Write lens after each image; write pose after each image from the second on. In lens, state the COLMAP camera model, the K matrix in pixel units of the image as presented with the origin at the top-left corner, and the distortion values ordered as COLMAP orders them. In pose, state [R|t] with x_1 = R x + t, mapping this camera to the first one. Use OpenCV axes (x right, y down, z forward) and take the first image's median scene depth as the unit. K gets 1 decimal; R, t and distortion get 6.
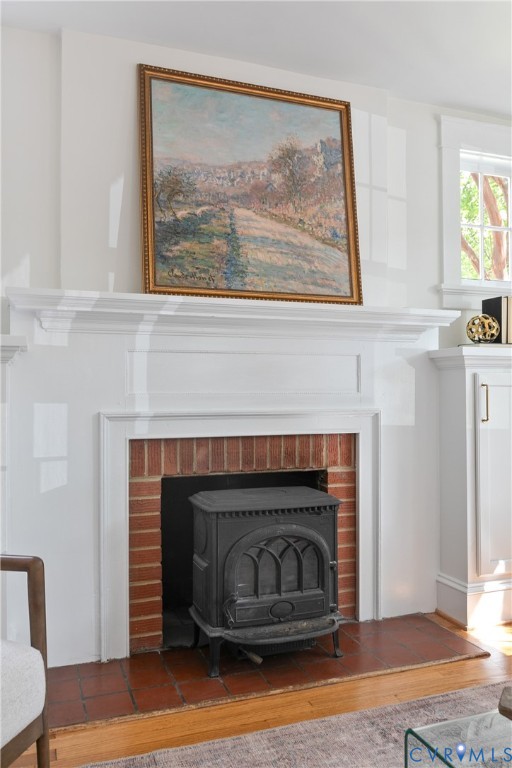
lens RADIAL K [[618.3, 0, 256.0], [0, 618.3, 384.0], [0, 0, 1]] dist [0.011012, 0.008468]
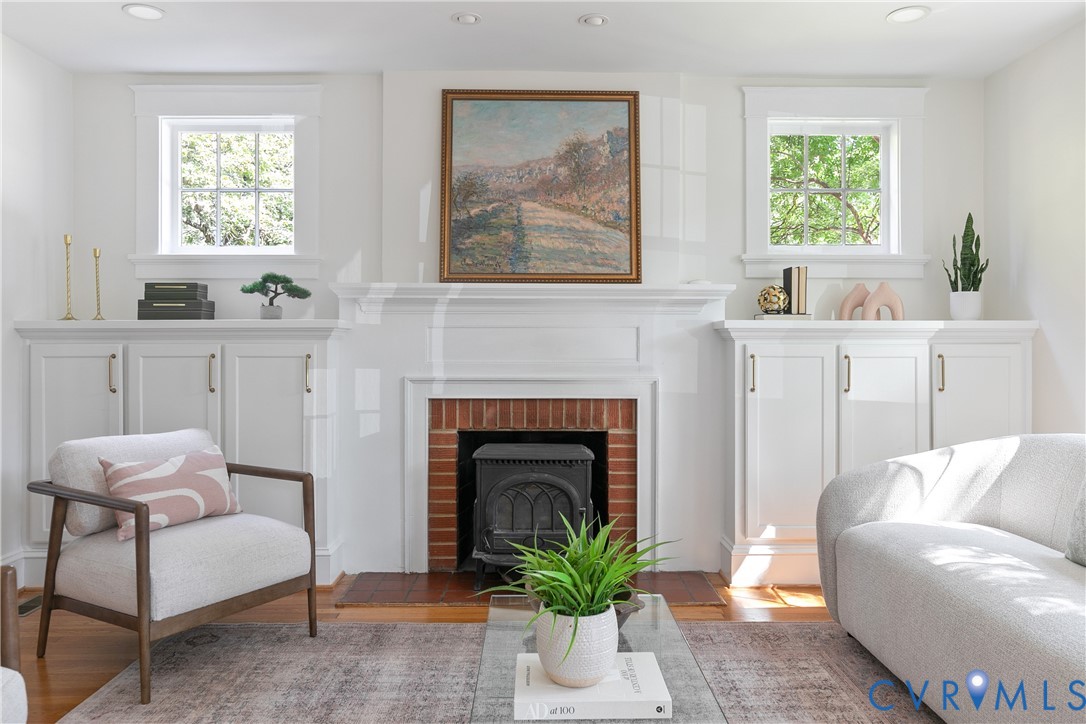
lens RADIAL K [[775.4, 0, 546.1], [0, 775.4, 341.7], [0, 0, 1]] dist [0.034082, -0.002060]
pose [[0.943510, 0.002966, -0.331330, 0.497266], [-0.000424, 0.999970, 0.007744, -0.034009], [0.331343, -0.007166, 0.943483, -0.364436]]
